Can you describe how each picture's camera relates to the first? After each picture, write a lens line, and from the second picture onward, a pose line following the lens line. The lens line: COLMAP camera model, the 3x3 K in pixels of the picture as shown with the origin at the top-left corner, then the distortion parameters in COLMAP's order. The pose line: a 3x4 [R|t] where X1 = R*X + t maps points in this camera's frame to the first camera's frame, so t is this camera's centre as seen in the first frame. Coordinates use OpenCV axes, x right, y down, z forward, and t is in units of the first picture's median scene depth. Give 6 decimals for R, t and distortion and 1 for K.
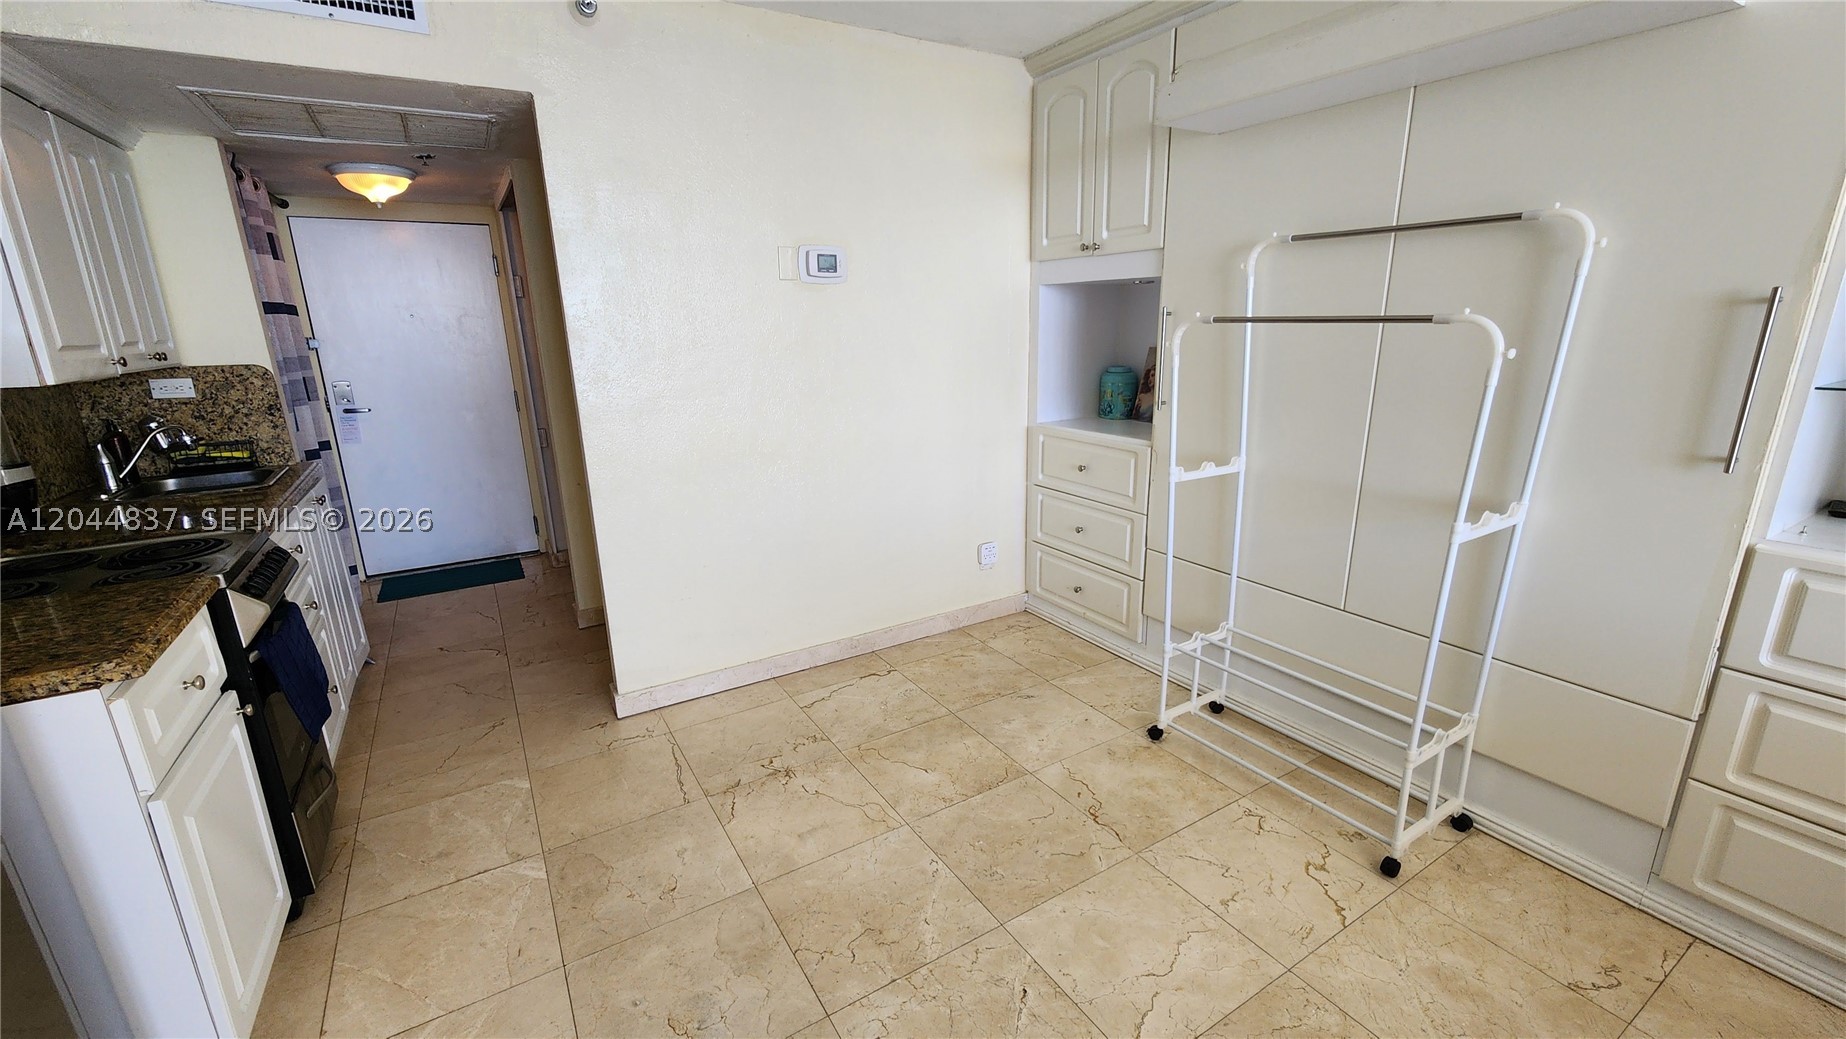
lens RADIAL K [[741.1, 0, 923.0], [0, 741.1, 519.5], [0, 0, 1]] dist [-0.000329, -0.000027]
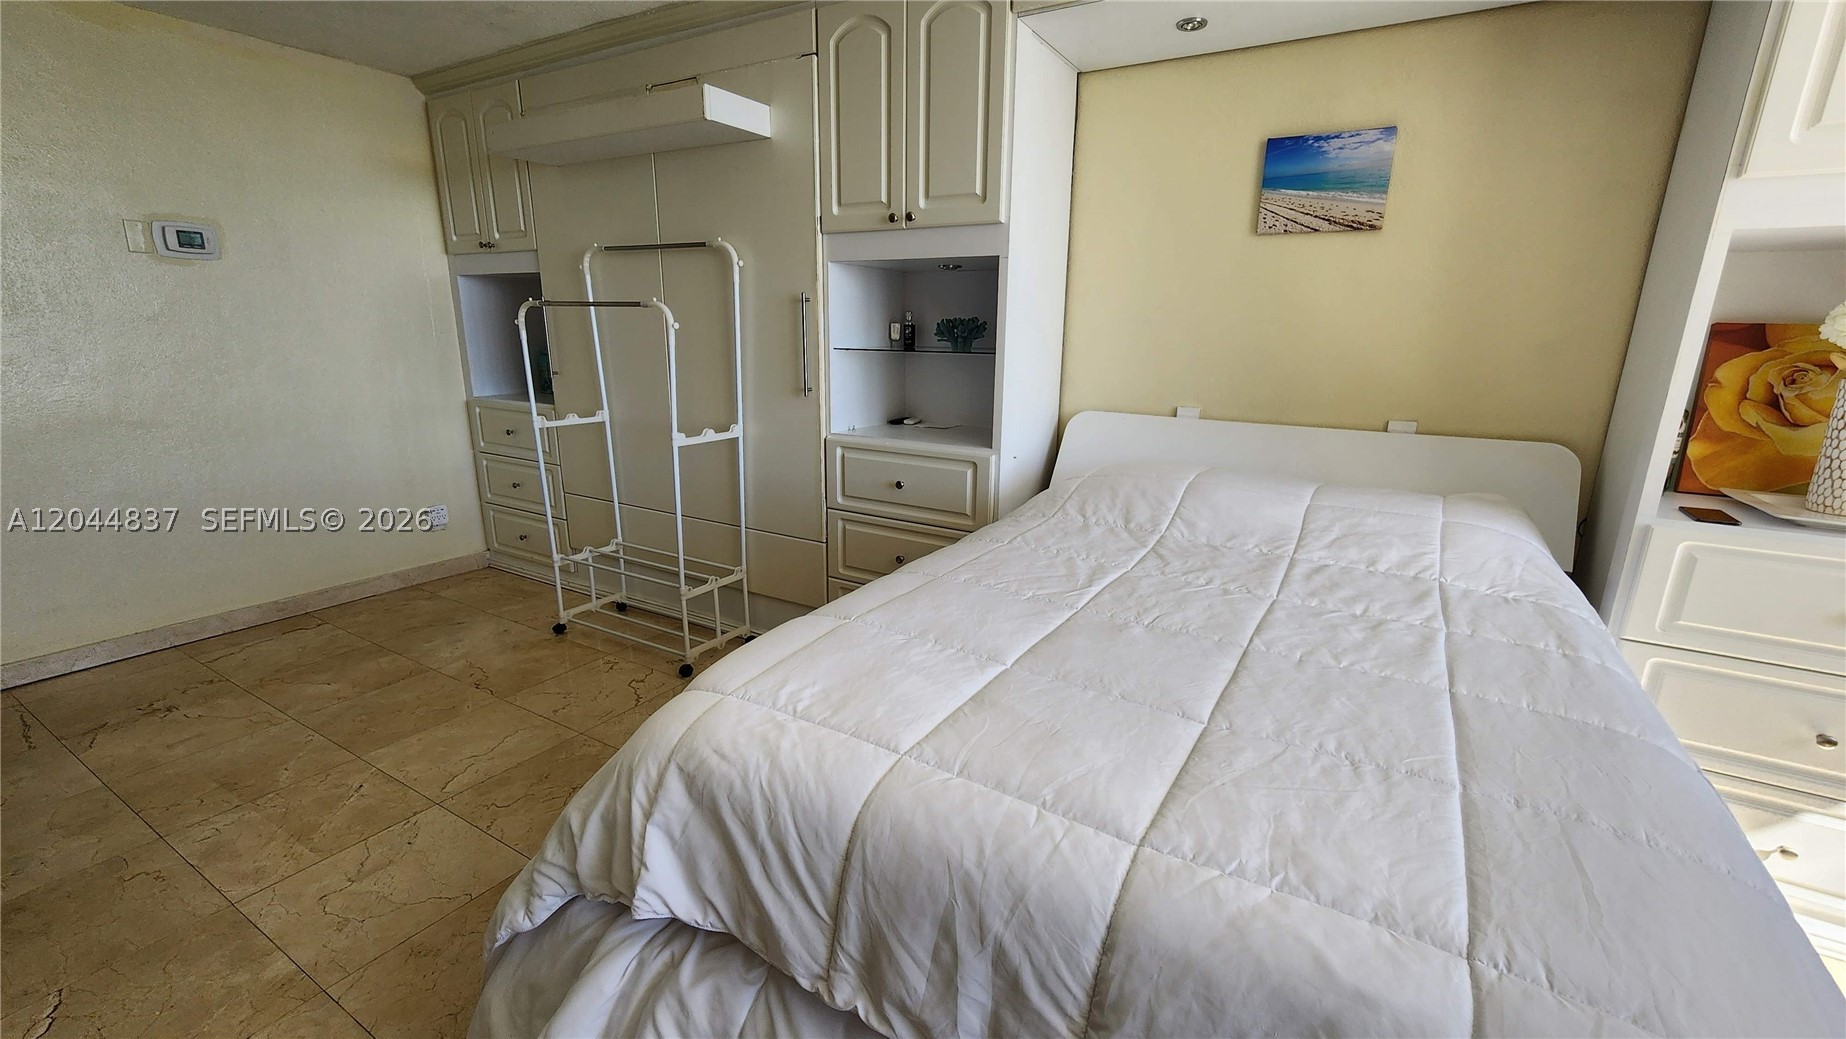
lens RADIAL K [[762.1, 0, 934.9], [0, 762.1, 525.8], [0, 0, 1]] dist [-0.001463, -0.000584]
pose [[0.886121, -0.084958, 0.455601, 0.328642], [0.090871, 0.995822, 0.008956, 0.171616], [-0.454458, 0.033465, 0.890139, -0.505896]]
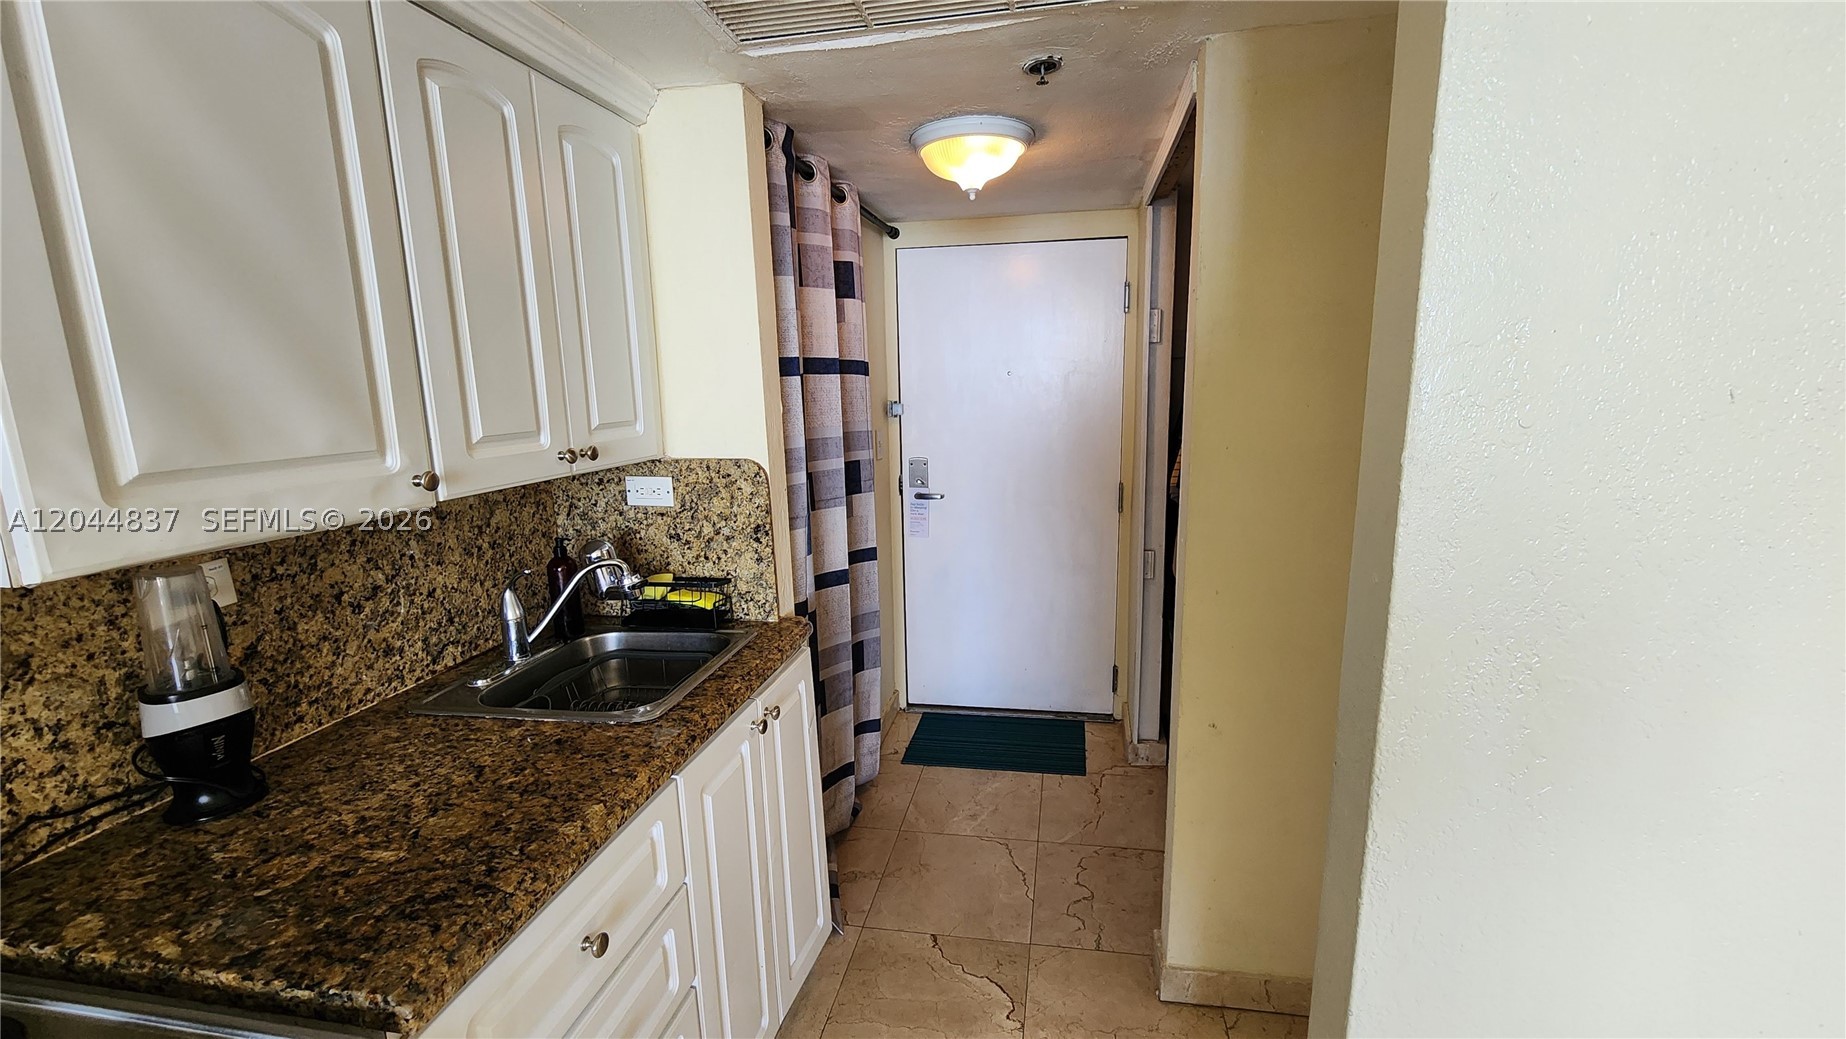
lens RADIAL K [[762.1, 0, 934.9], [0, 762.1, 525.8], [0, 0, 1]] dist [-0.001463, -0.000584]
pose [[0.744813, 0.127893, -0.654903, -0.271490], [-0.167274, 0.985908, 0.002294, -0.133727], [0.645967, 0.107840, 0.755710, 0.463619]]
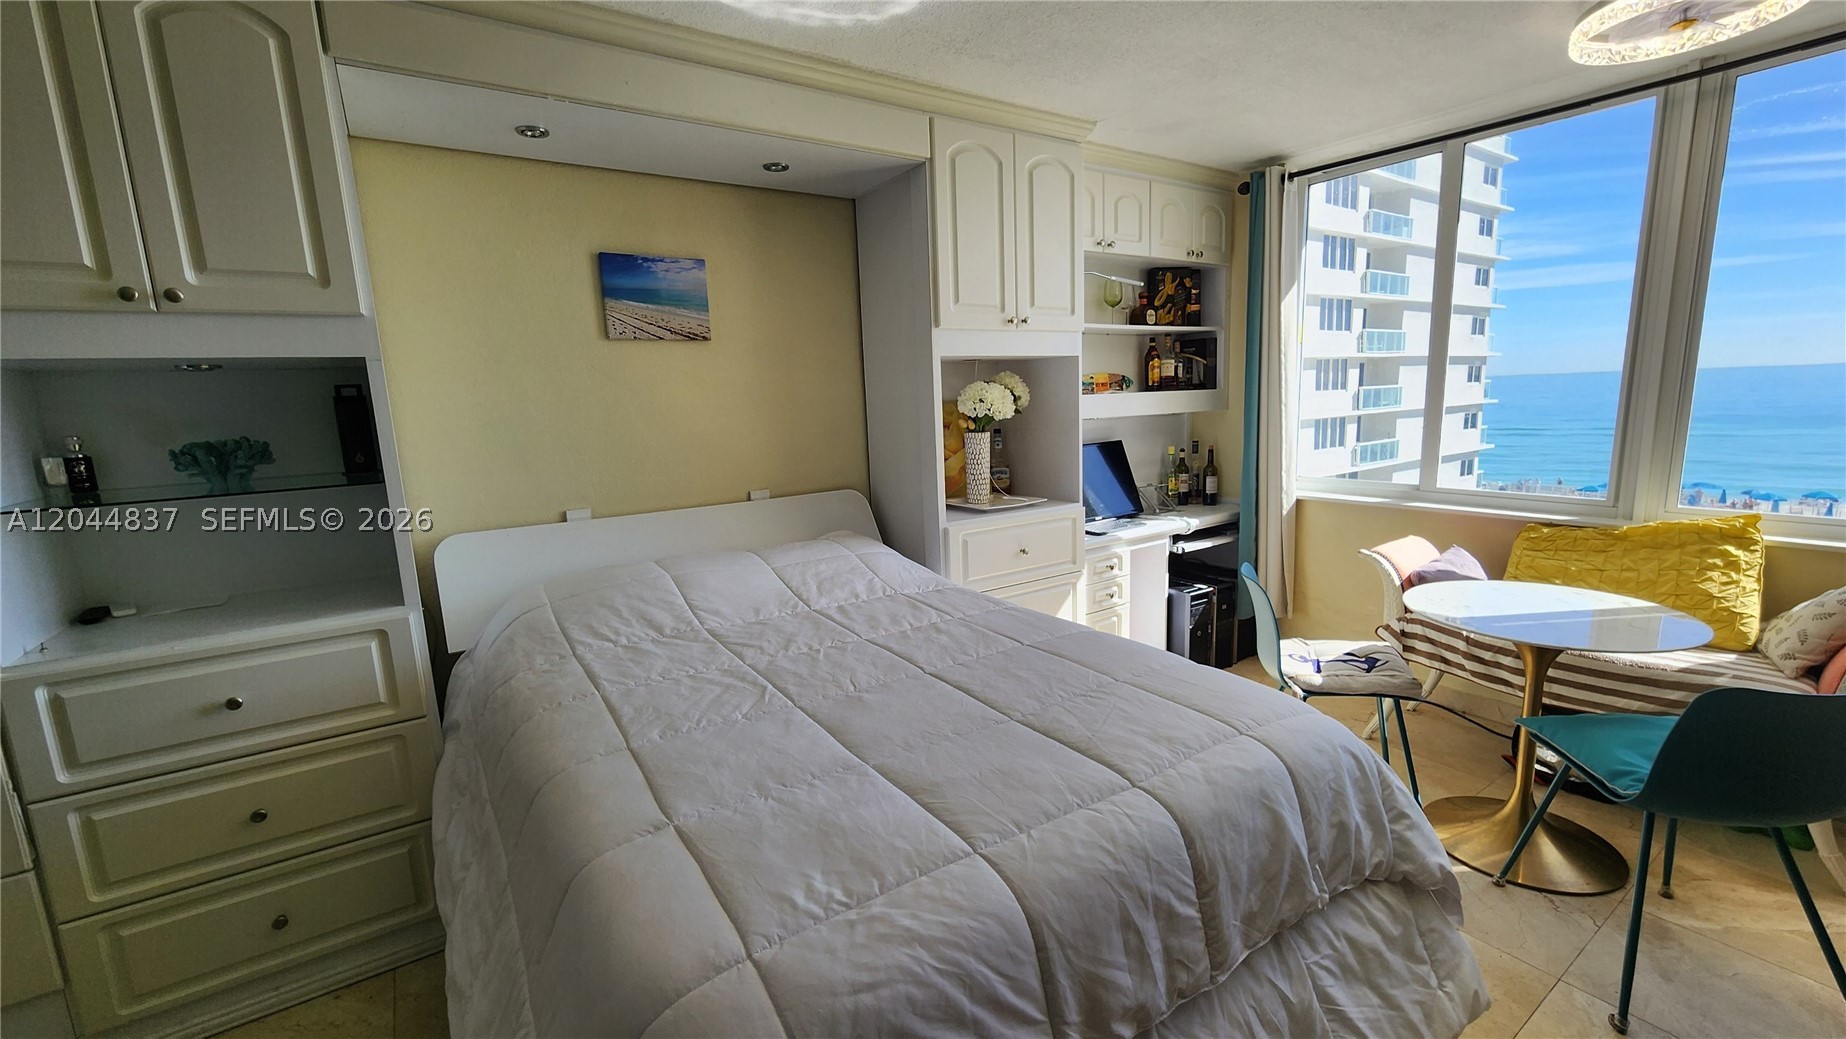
lens RADIAL K [[762.1, 0, 934.9], [0, 762.1, 525.8], [0, 0, 1]] dist [-0.001463, -0.000584]
pose [[-0.052653, -0.151376, 0.987073, 0.078161], [0.298753, 0.940786, 0.160213, 0.038077], [-0.952877, 0.303326, -0.004311, -0.145394]]
